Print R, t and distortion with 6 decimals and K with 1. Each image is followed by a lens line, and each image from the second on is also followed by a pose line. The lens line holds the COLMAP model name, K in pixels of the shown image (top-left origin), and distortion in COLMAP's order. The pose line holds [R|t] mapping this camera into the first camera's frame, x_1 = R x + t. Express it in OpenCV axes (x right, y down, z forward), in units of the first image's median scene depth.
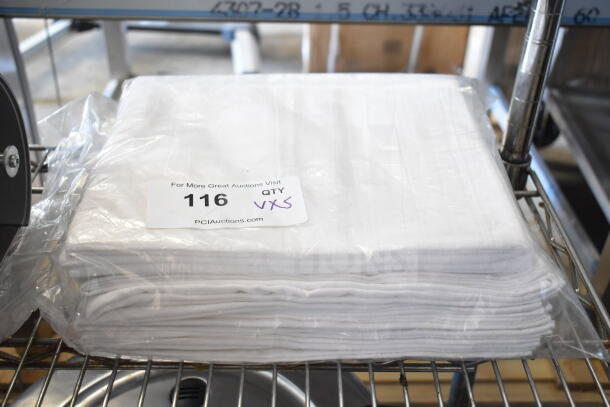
lens RADIAL K [[683.5, 0, 305.0], [0, 683.5, 203.5], [0, 0, 1]] dist [0.014534, 0.001469]
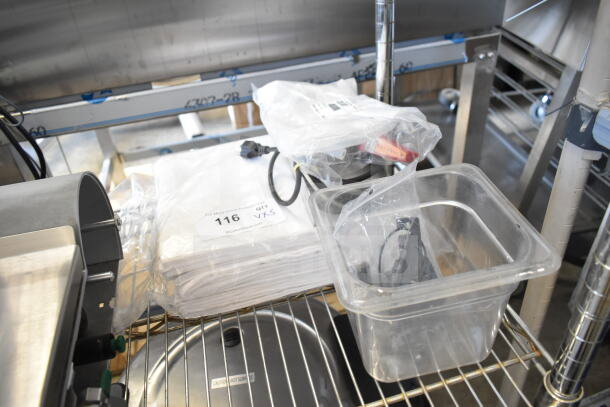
lens RADIAL K [[482.3, 0, 305.0], [0, 482.3, 203.5], [0, 0, 1]] dist [-0.004938, -0.000150]
pose [[0.968410, -0.216992, 0.122869, -0.052773], [0.218221, 0.975893, 0.003530, -0.003836], [-0.120673, 0.023395, 0.992417, -0.150203]]
